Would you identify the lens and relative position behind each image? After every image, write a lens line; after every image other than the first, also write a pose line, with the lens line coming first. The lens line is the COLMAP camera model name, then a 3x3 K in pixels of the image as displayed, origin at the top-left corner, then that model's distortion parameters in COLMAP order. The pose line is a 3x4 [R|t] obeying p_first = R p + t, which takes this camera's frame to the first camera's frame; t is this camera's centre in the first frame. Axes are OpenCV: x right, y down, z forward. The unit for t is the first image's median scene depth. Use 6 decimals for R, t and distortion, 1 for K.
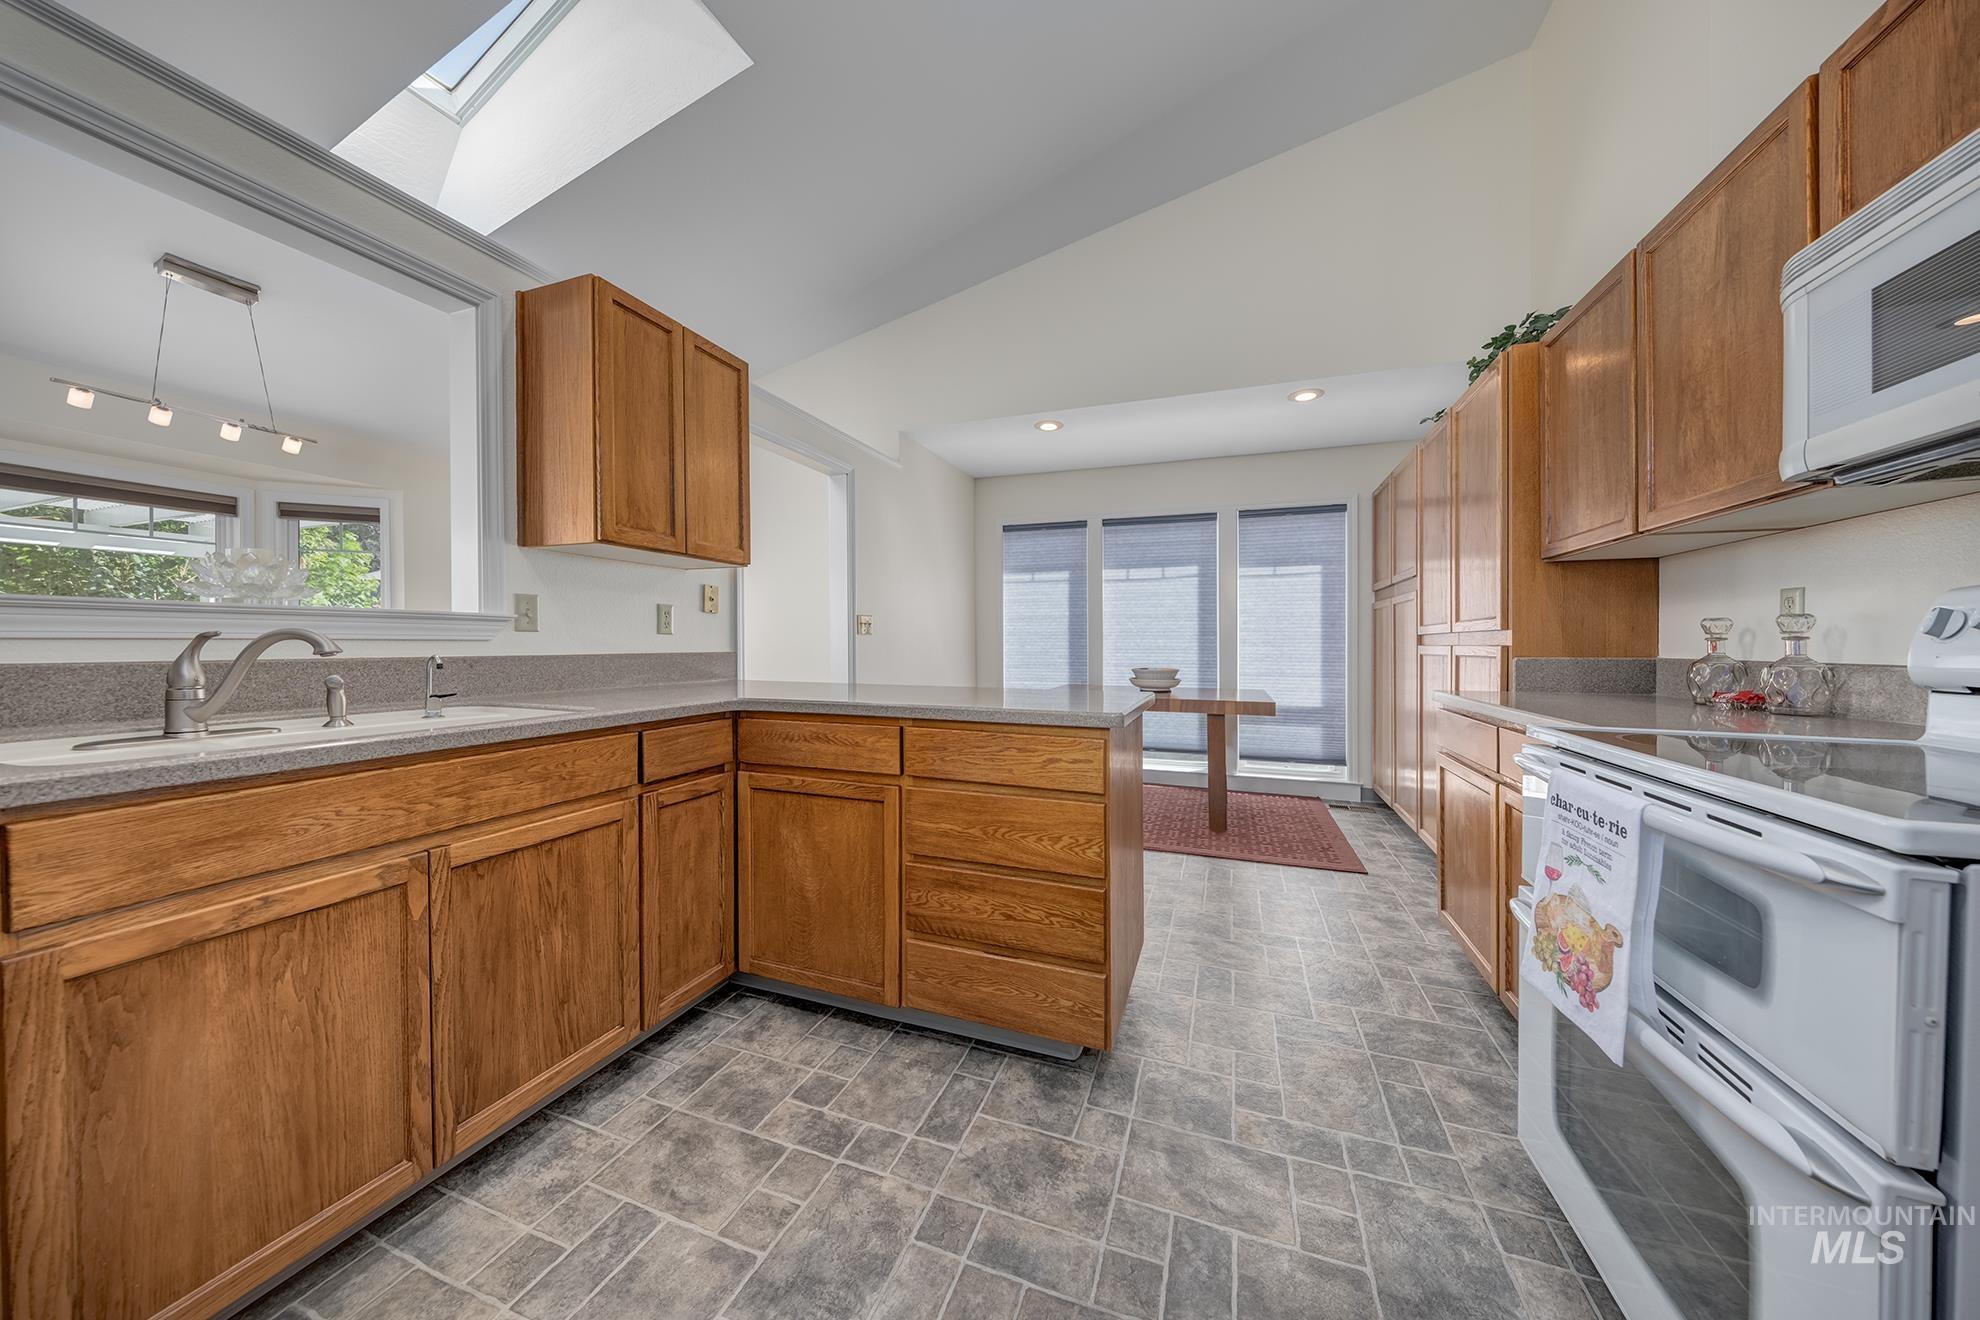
lens RADIAL K [[634.0, 0, 992.2], [0, 634.0, 654.1], [0, 0, 1]] dist [-0.002372, -0.001178]
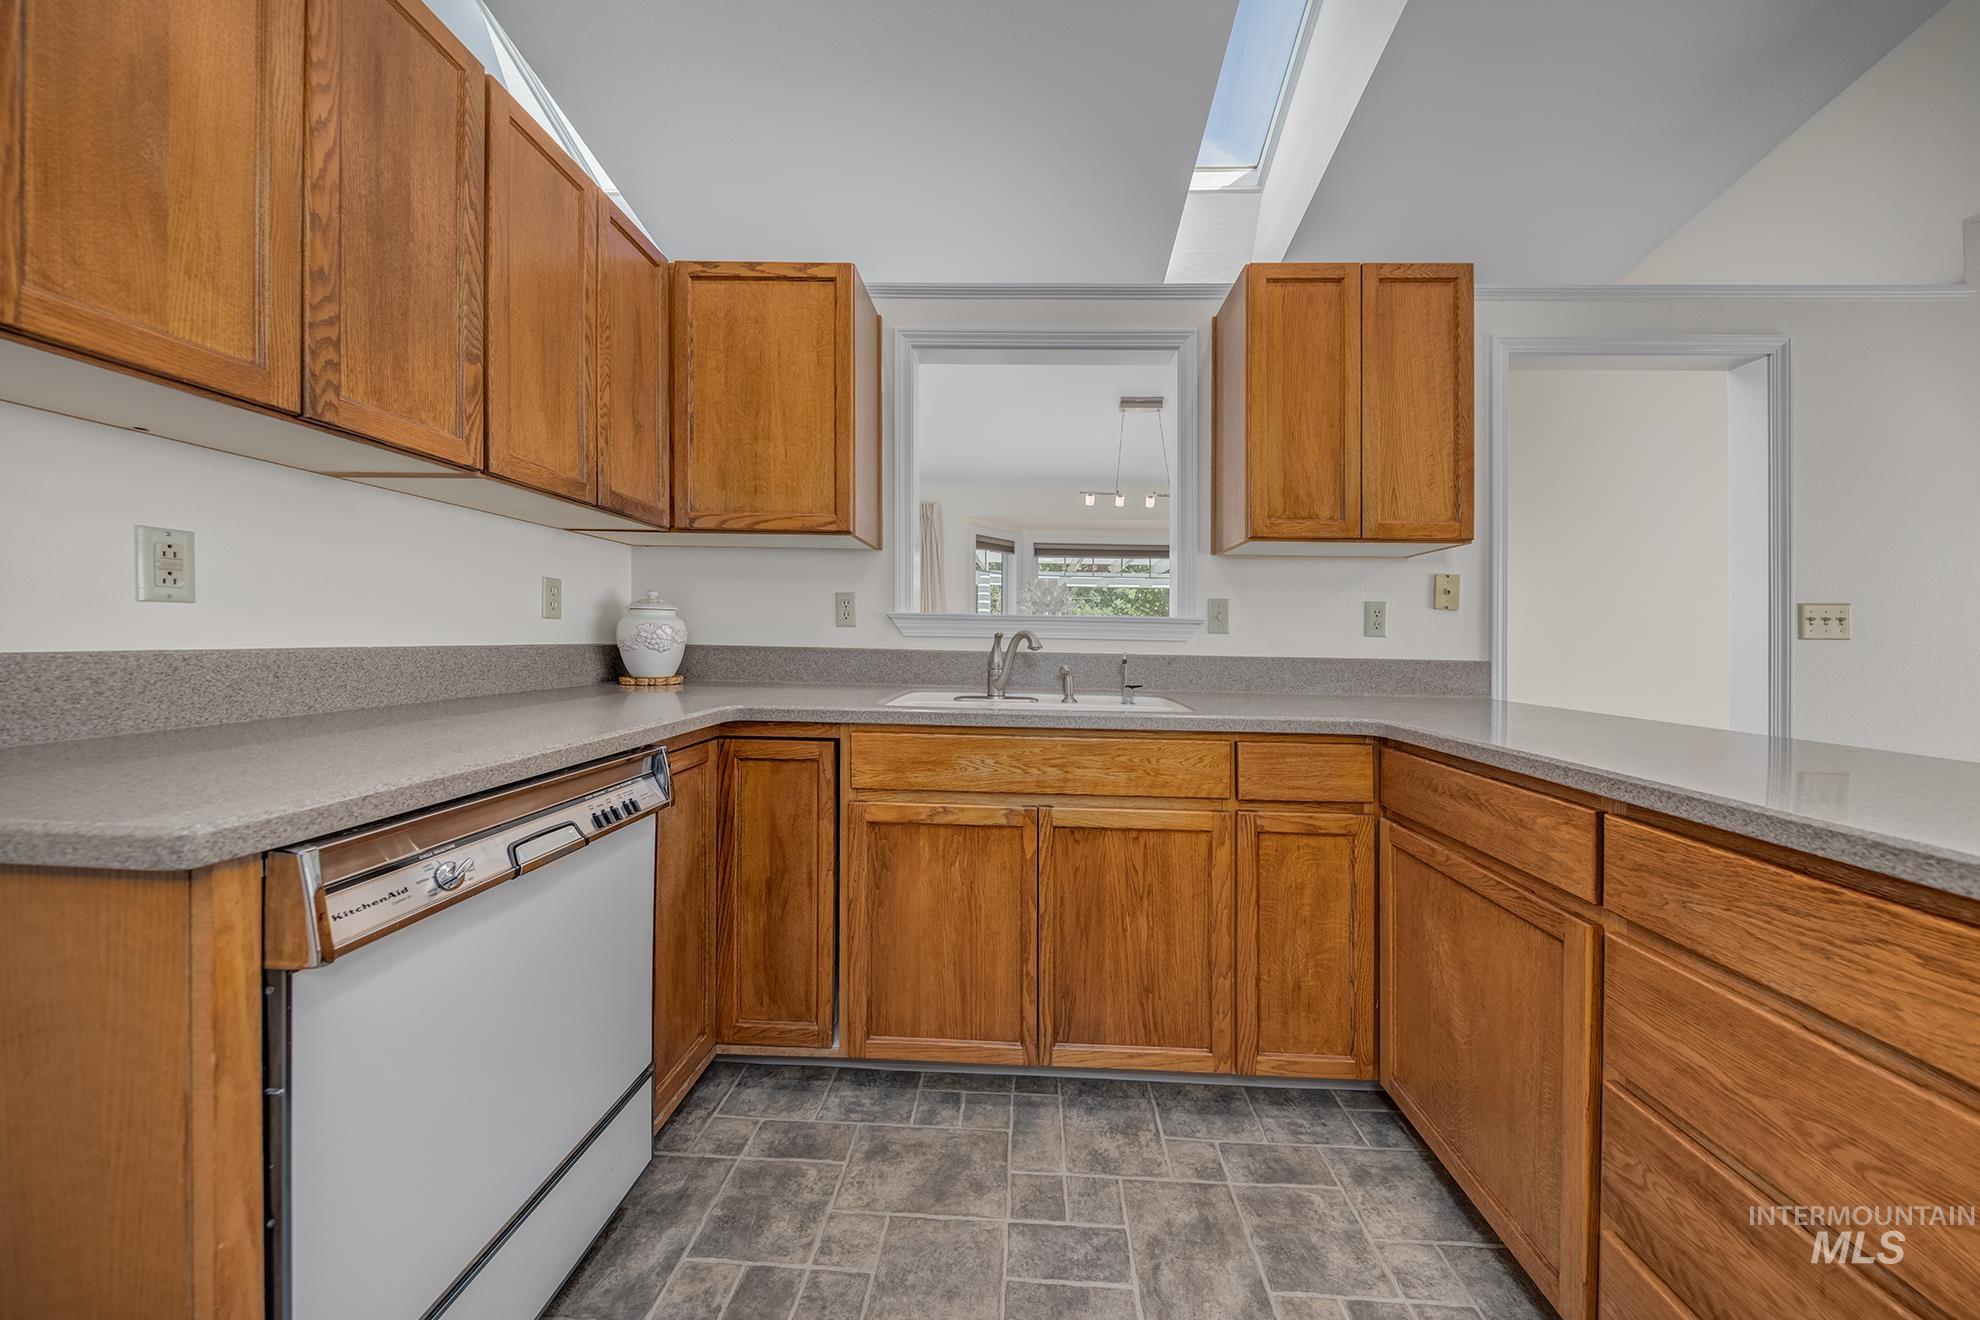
lens RADIAL K [[634.0, 0, 1002.0], [0, 634.0, 647.4], [0, 0, 1]] dist [-0.002372, -0.001178]
pose [[0.315925, 0.014989, -0.948666, 0.282353], [-0.034490, 0.999396, 0.004305, -0.007057], [0.948157, 0.031359, 0.316251, 0.555658]]
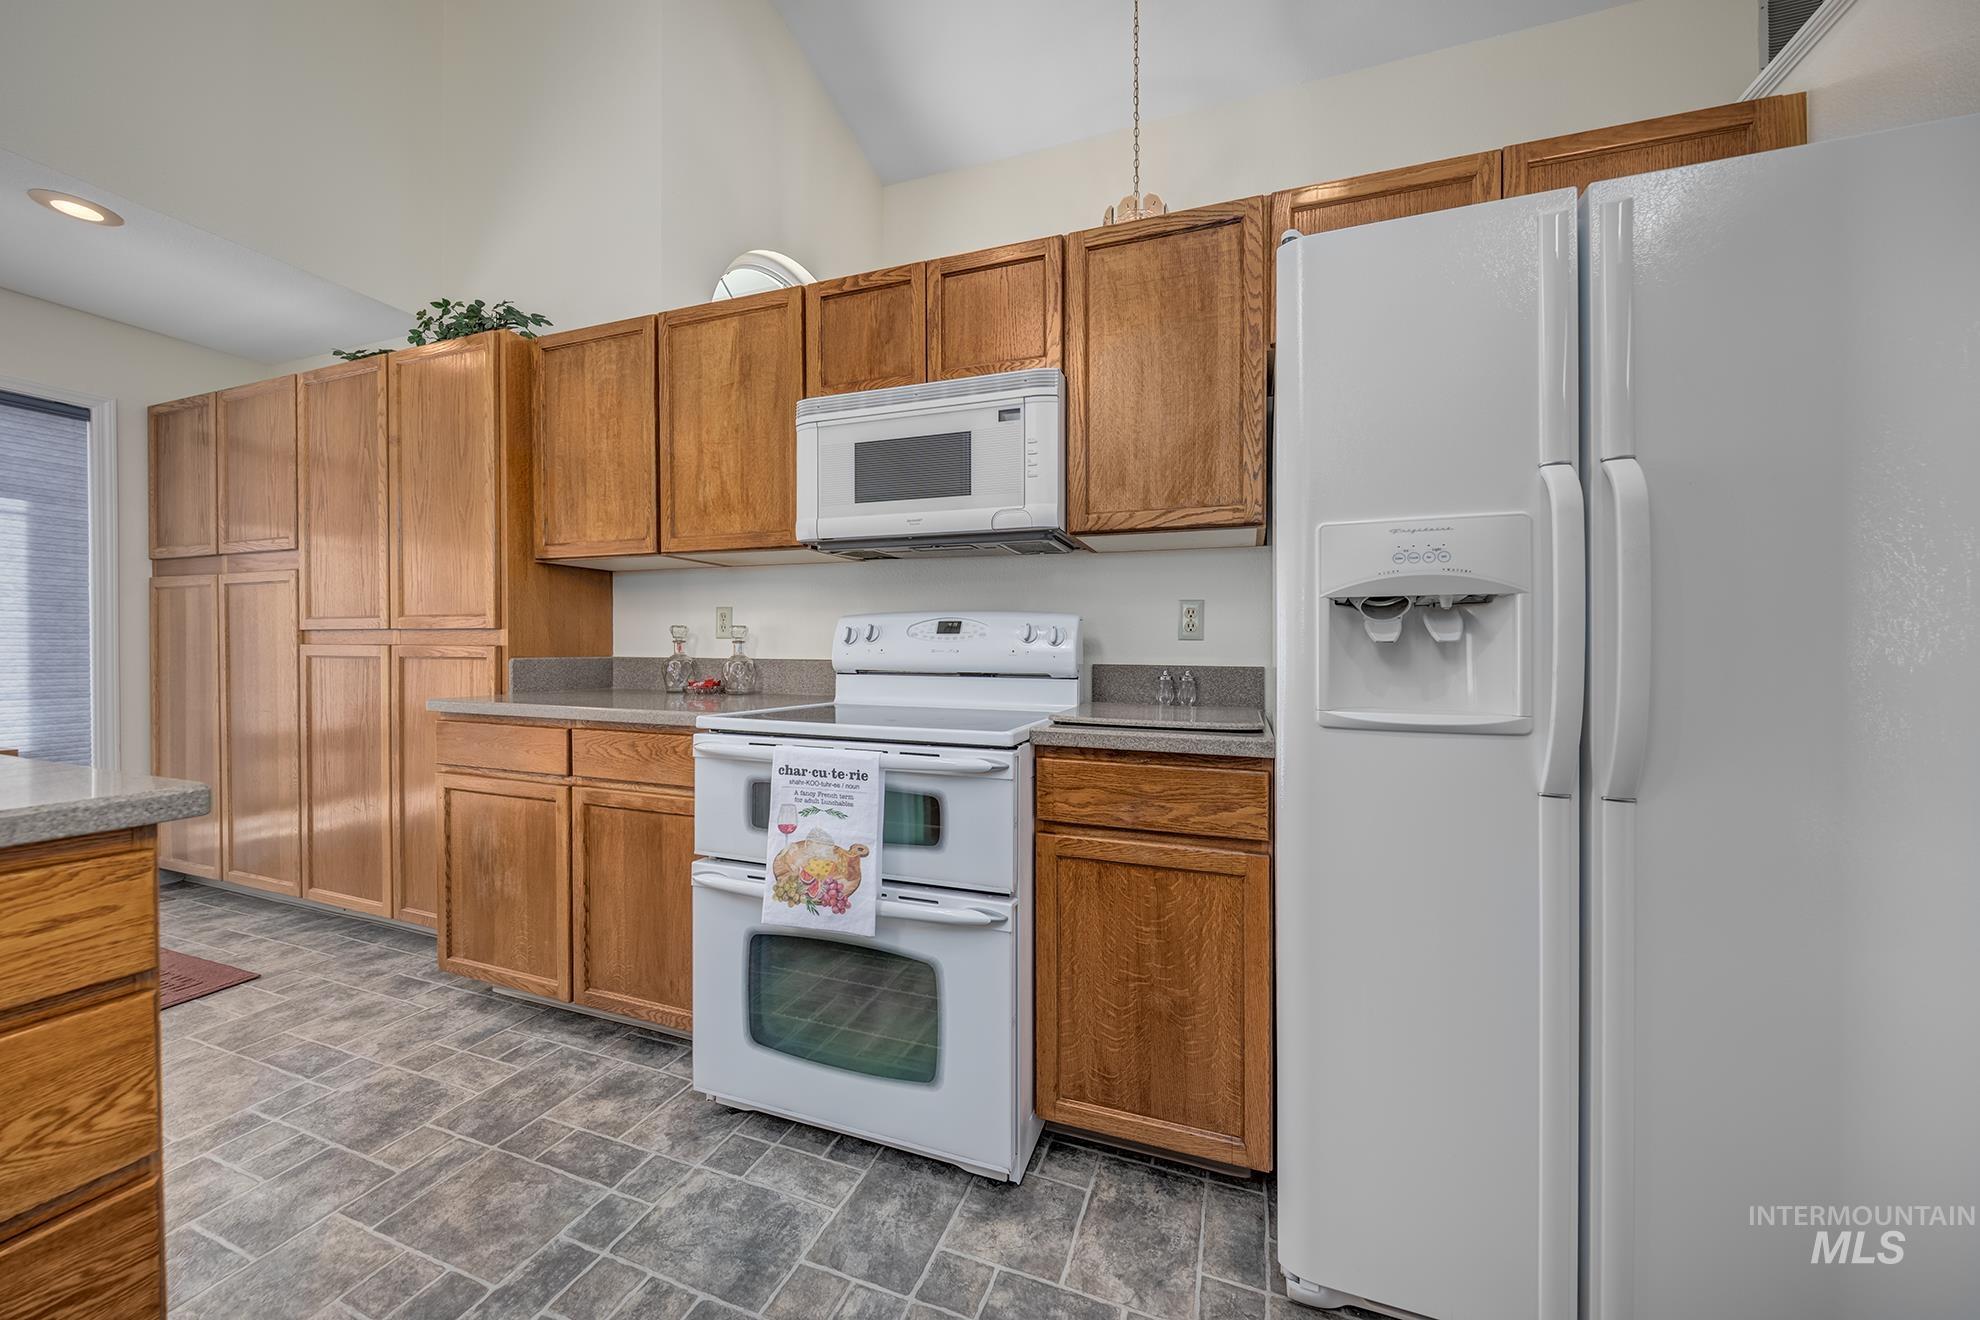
lens RADIAL K [[697.0, 0, 1004.7], [0, 697.0, 646.8], [0, 0, 1]] dist [0.001615, -0.000751]
pose [[-0.013162, 0.001797, 0.999912, -0.107445], [0.007511, 0.999970, -0.001698, -0.002068], [-0.999885, 0.007488, -0.013175, 0.122867]]
